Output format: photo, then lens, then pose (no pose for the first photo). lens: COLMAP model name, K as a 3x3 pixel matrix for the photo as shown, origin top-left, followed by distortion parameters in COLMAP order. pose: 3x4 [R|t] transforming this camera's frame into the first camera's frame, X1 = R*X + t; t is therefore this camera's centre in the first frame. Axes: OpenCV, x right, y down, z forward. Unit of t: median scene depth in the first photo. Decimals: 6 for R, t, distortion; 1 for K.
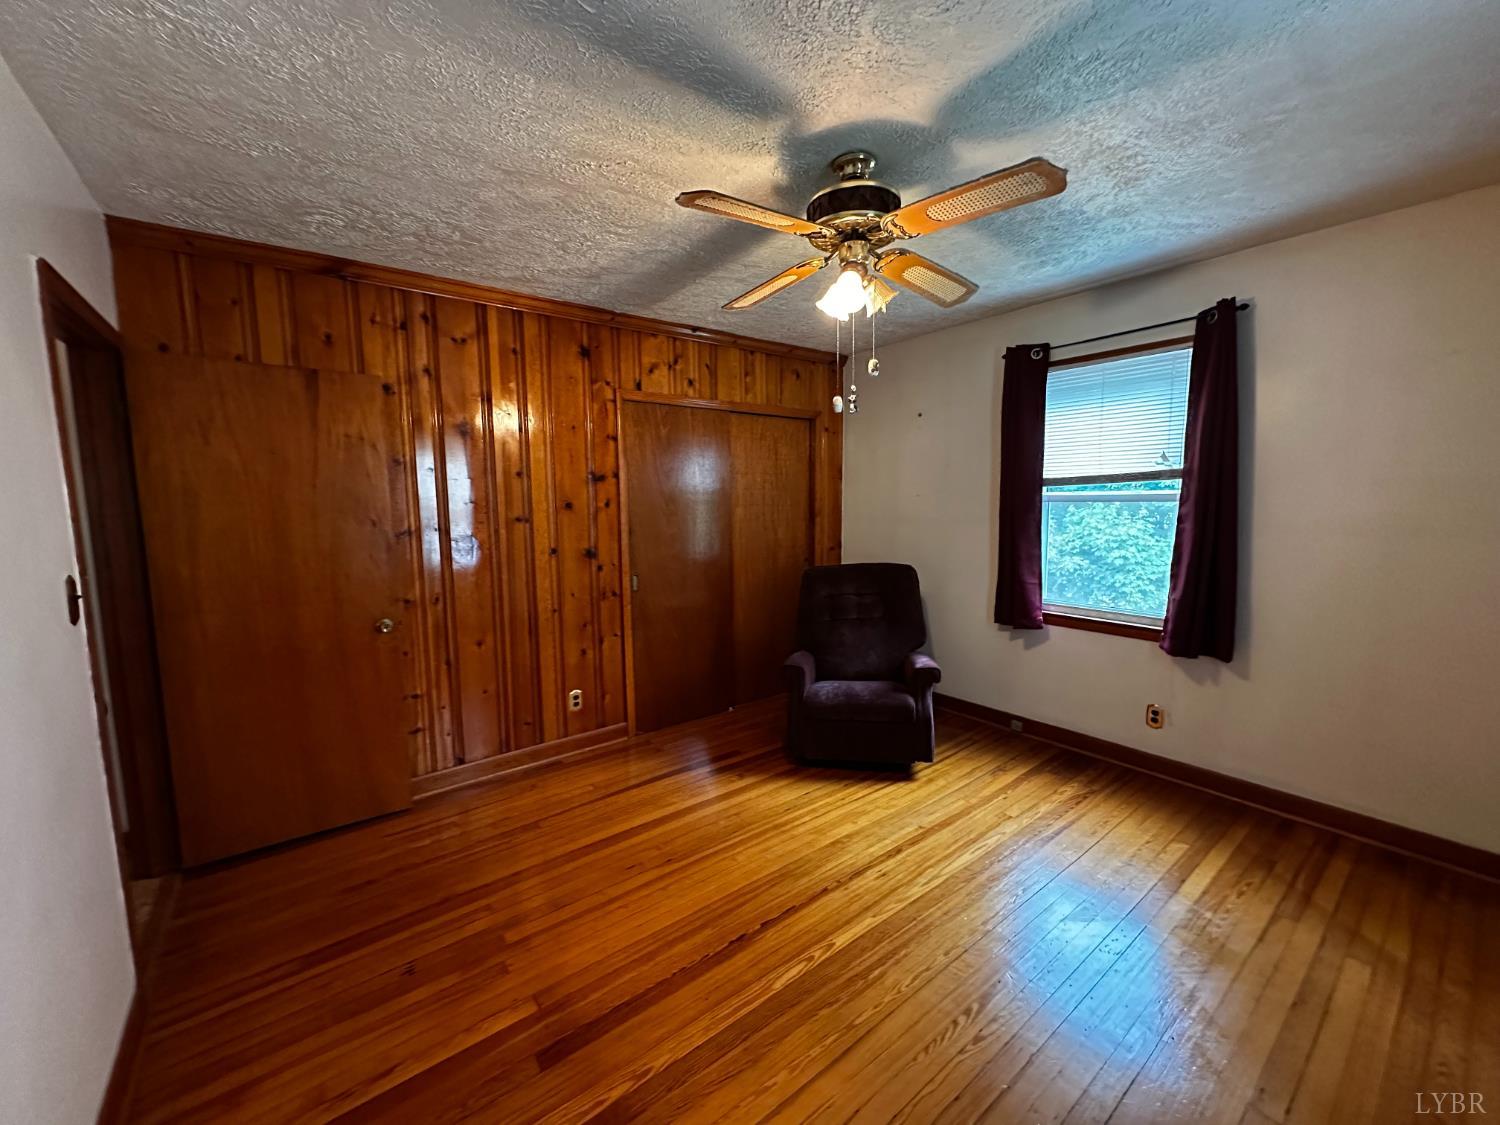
lens RADIAL K [[596.0, 0, 750.0], [0, 596.0, 562.5], [0, 0, 1]] dist [-0.004780, 0.000510]
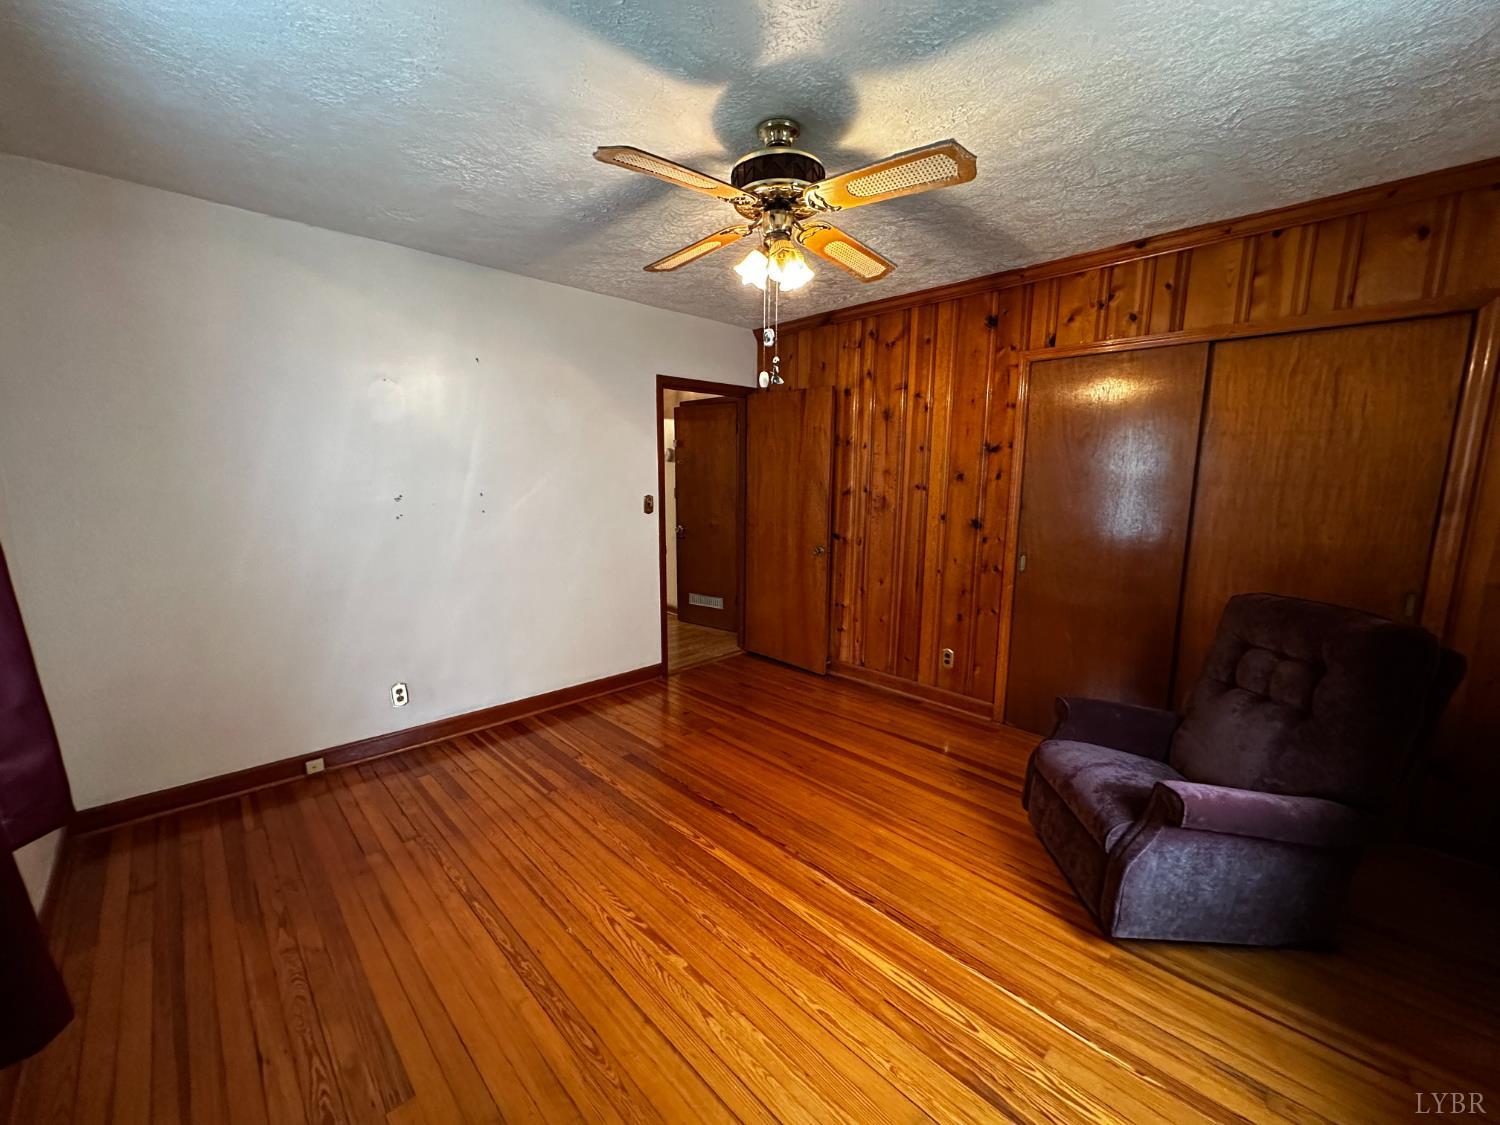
lens RADIAL K [[594.1, 0, 748.9], [0, 594.1, 562.3], [0, 0, 1]] dist [-0.000839, -0.000054]
pose [[0.120581, 0.164172, -0.979034, 0.722144], [-0.114578, 0.981941, 0.150547, -0.062294], [0.986069, 0.094023, 0.137214, 0.508047]]
